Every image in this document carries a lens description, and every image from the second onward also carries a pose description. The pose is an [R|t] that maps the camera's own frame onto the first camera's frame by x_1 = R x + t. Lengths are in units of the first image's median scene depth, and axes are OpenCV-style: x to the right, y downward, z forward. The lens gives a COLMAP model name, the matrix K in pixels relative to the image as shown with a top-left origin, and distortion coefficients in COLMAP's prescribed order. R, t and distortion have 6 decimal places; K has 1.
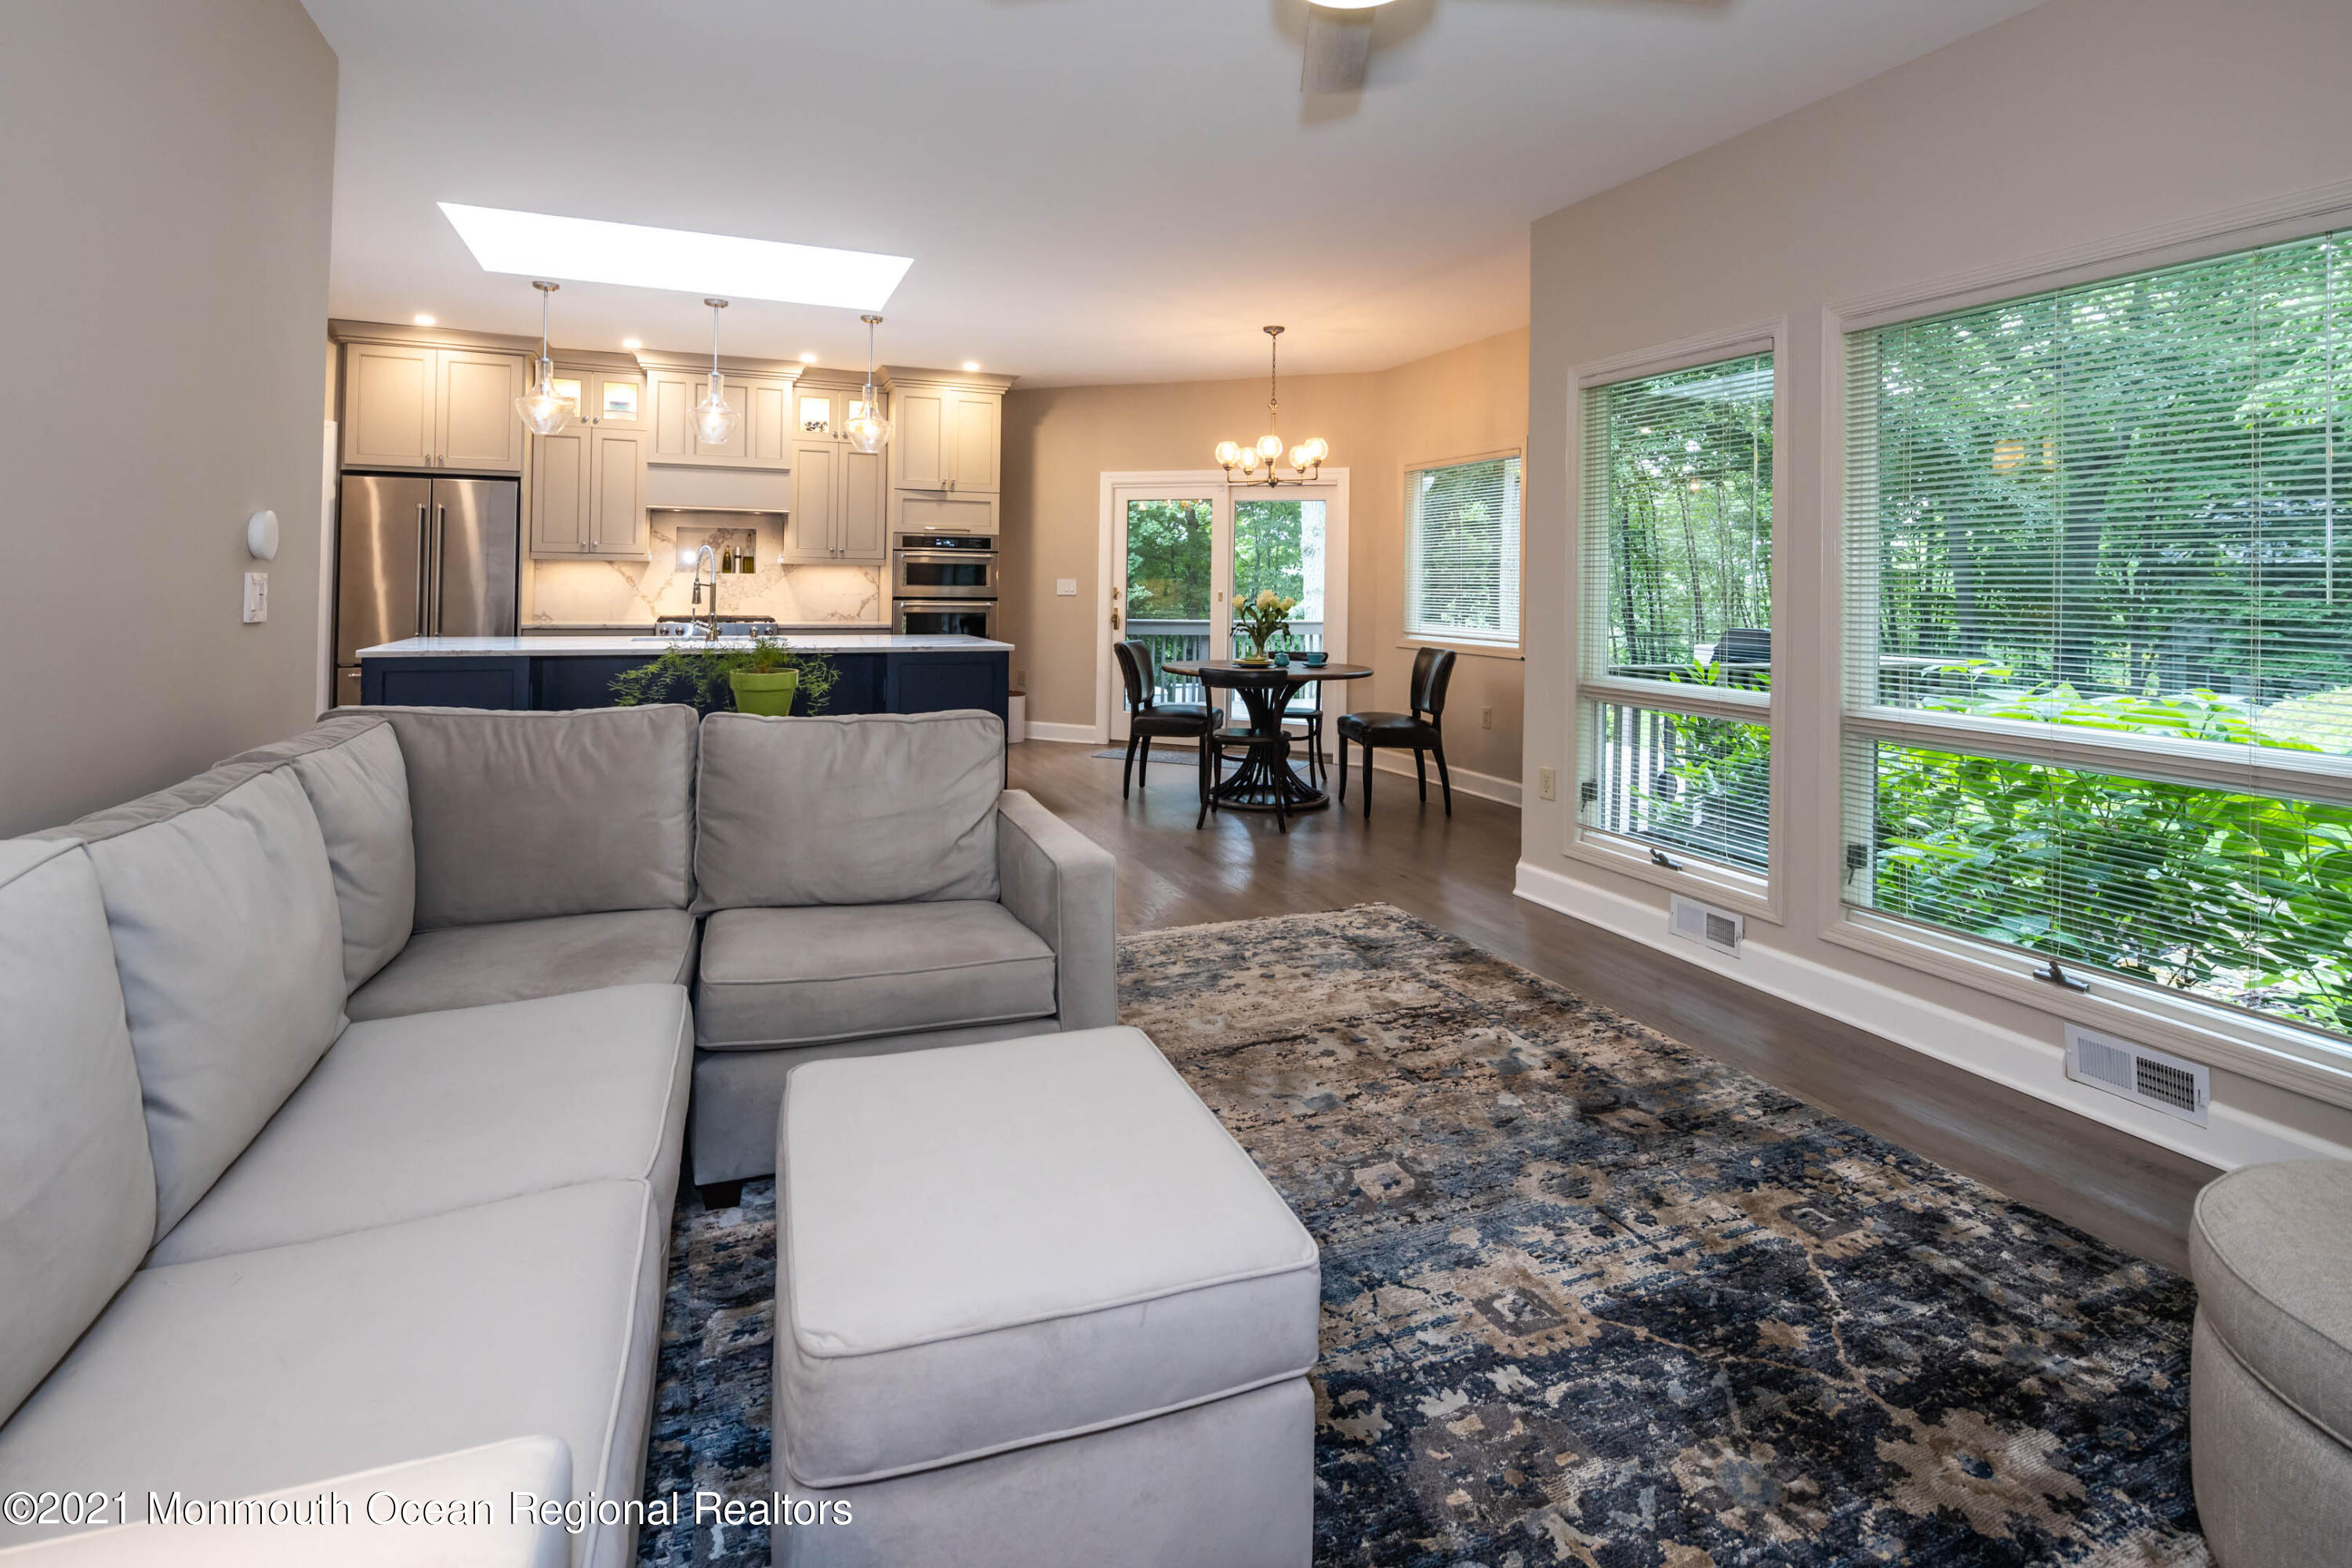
lens RADIAL K [[1118.7, 0, 1107.9], [0, 1118.7, 552.8], [0, 0, 1]] dist [0.000882, -0.004021]
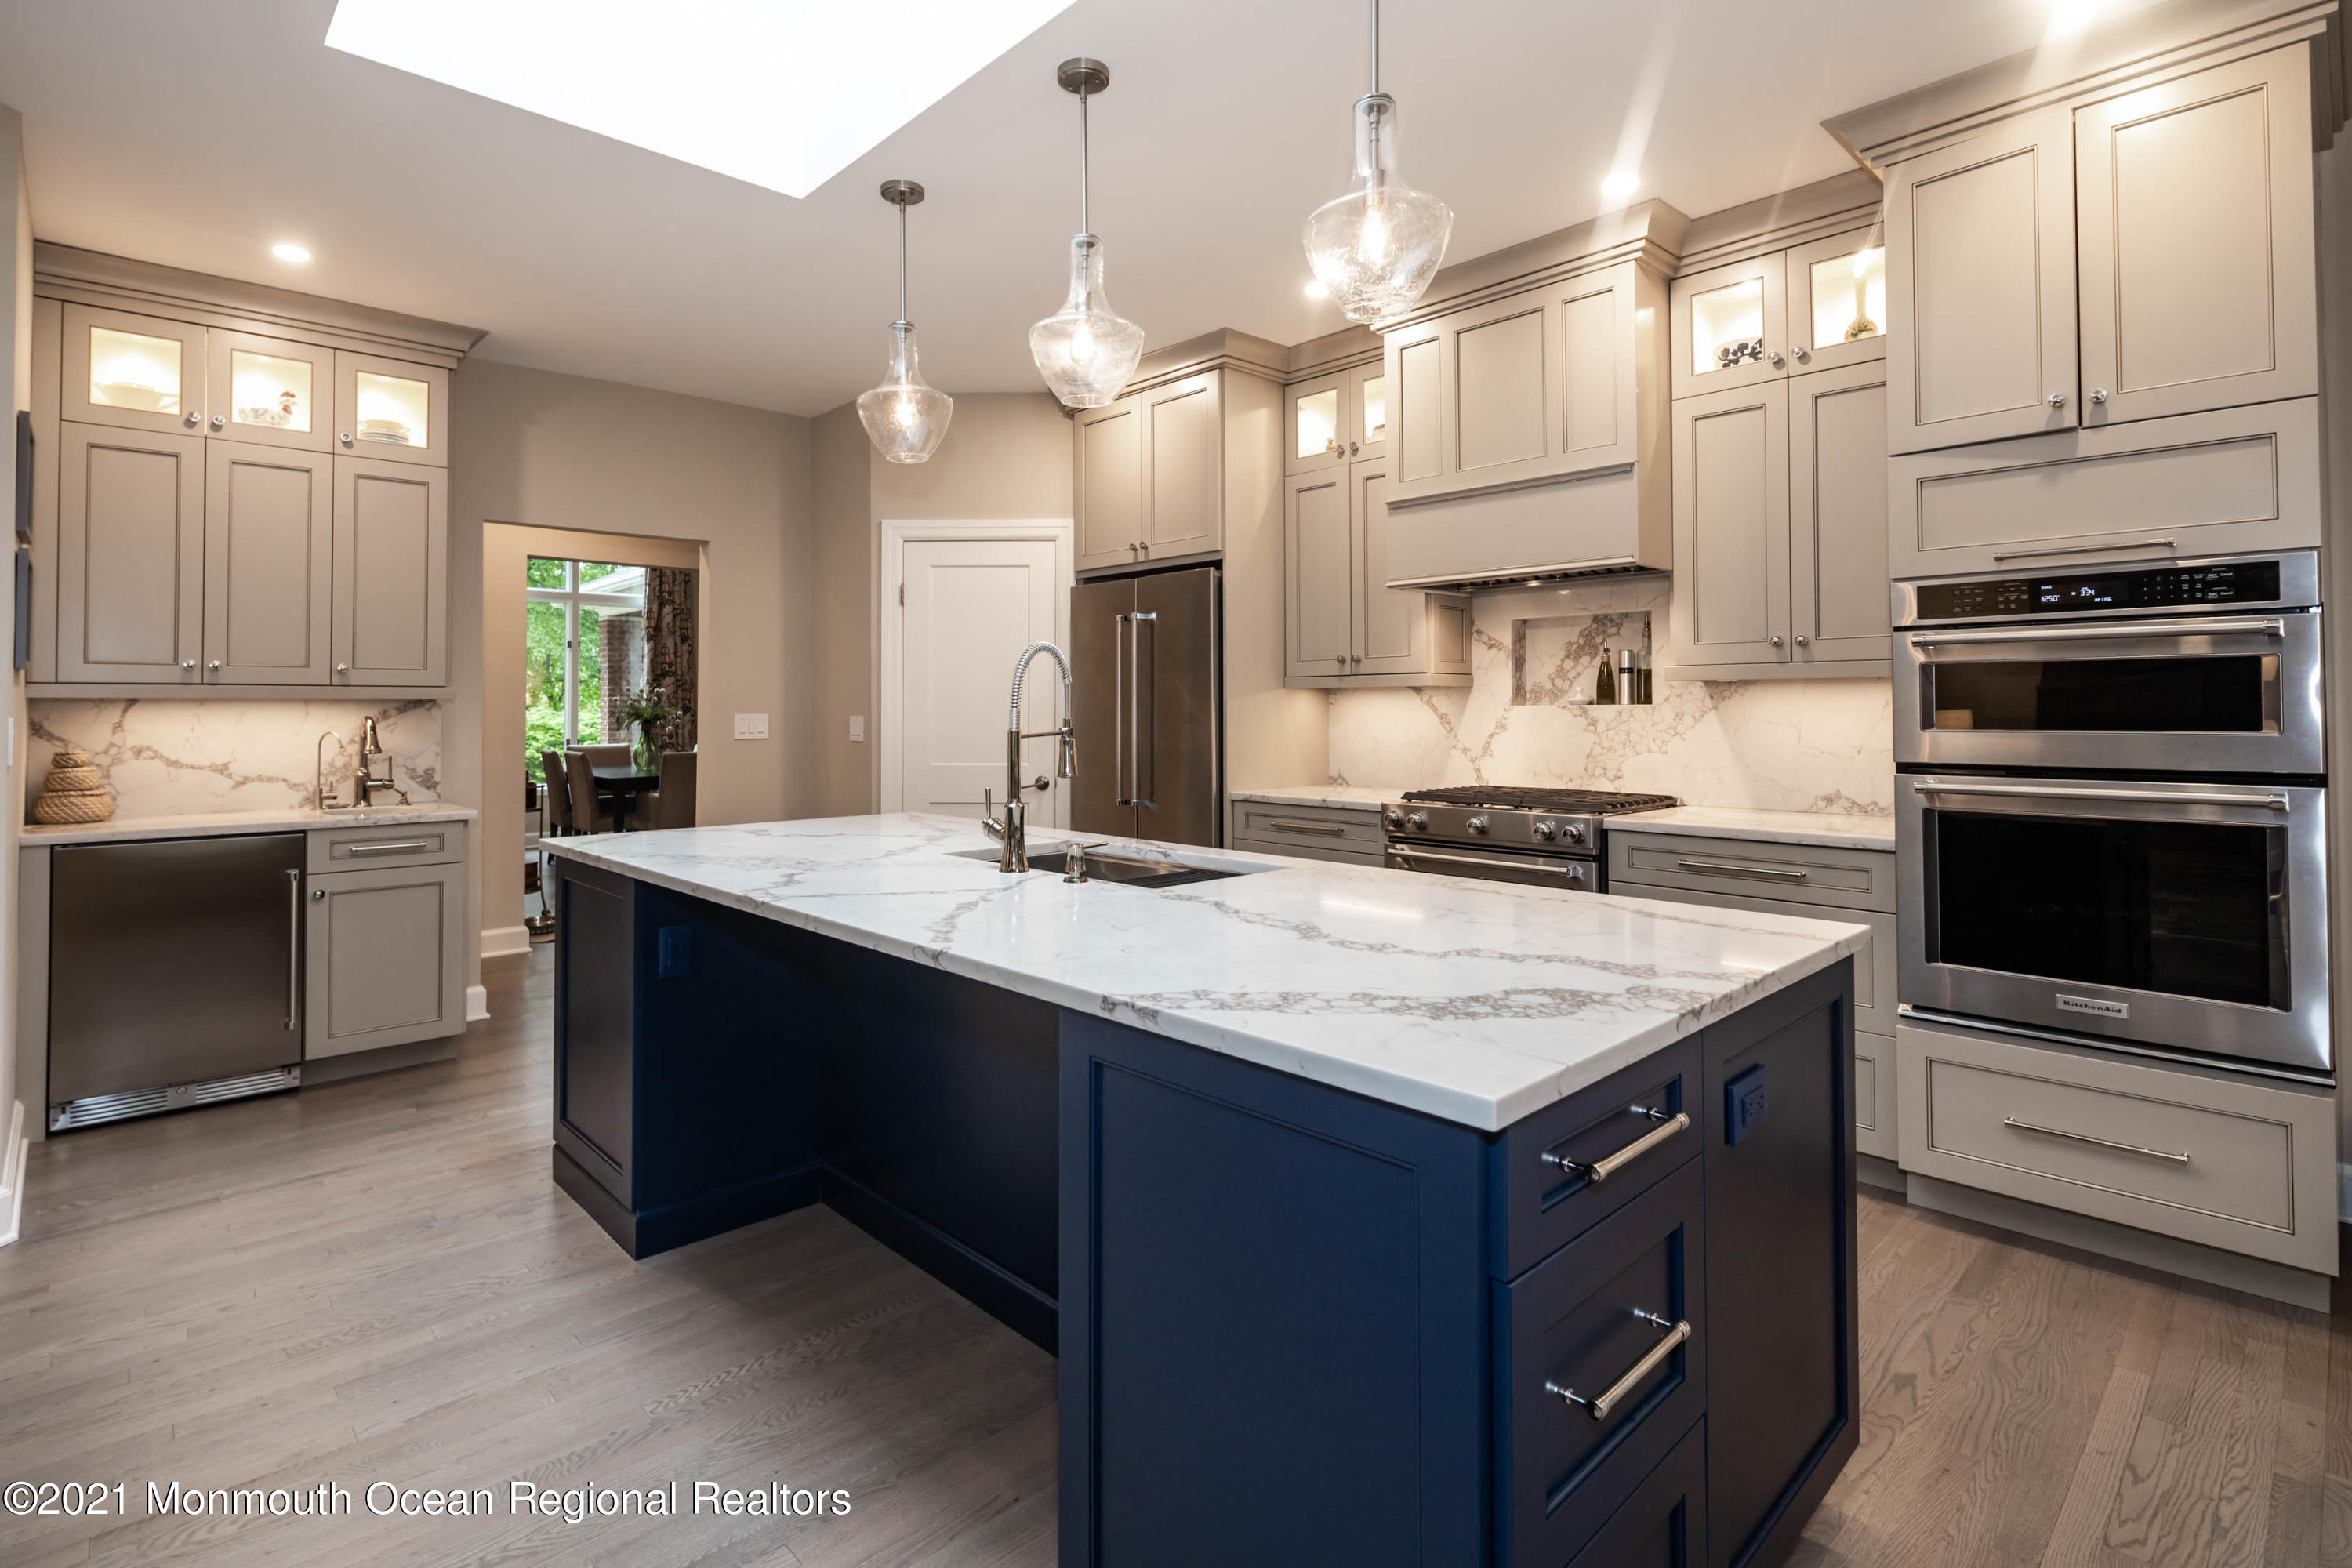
lens RADIAL K [[1118.7, 0, 1192.9], [0, 1118.7, 687.5], [0, 0, 1]] dist [0.000882, -0.004021]
pose [[0.416075, -0.034120, -0.908690, 0.035908], [0.032783, 0.999209, -0.022508, 0.016749], [0.908739, -0.020424, 0.416865, 0.663171]]
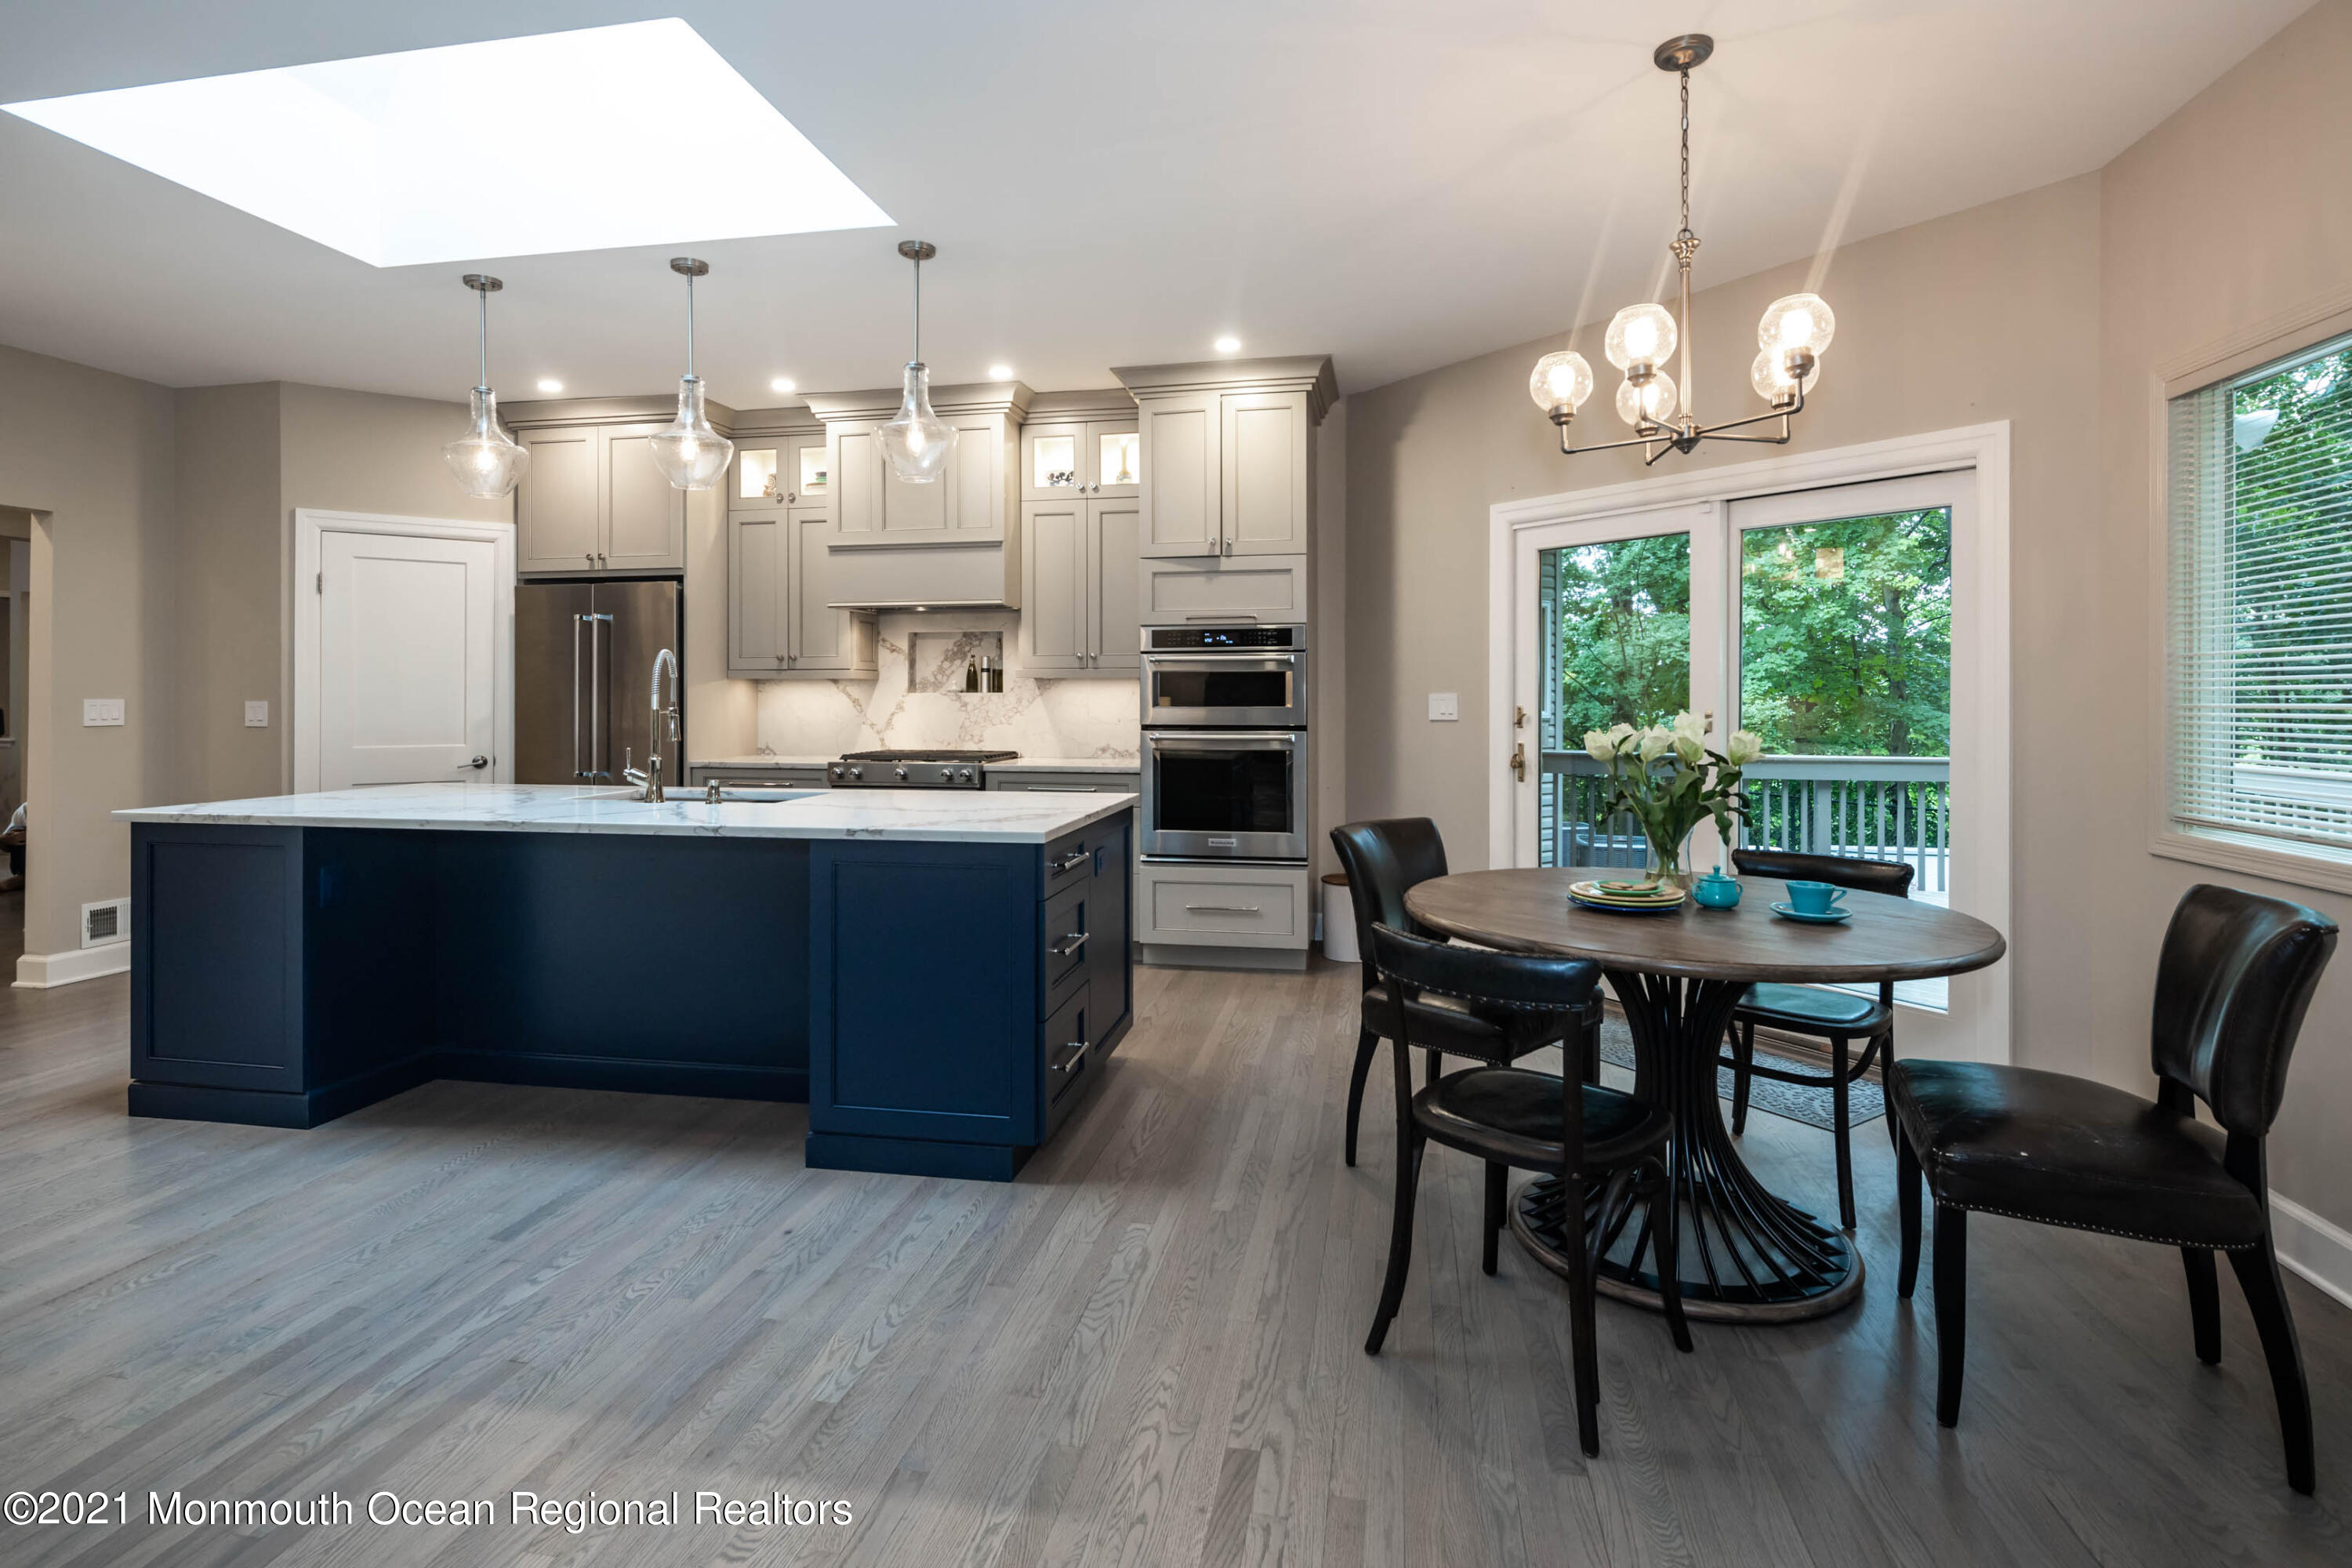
lens RADIAL K [[1118.7, 0, 1152.9], [0, 1118.7, 688.2], [0, 0, 1]] dist [0.000882, -0.004021]
pose [[0.854358, -0.018605, -0.519352, 0.153483], [0.027230, 0.999589, 0.008985, 0.012594], [0.518971, -0.021818, 0.854513, 0.455379]]
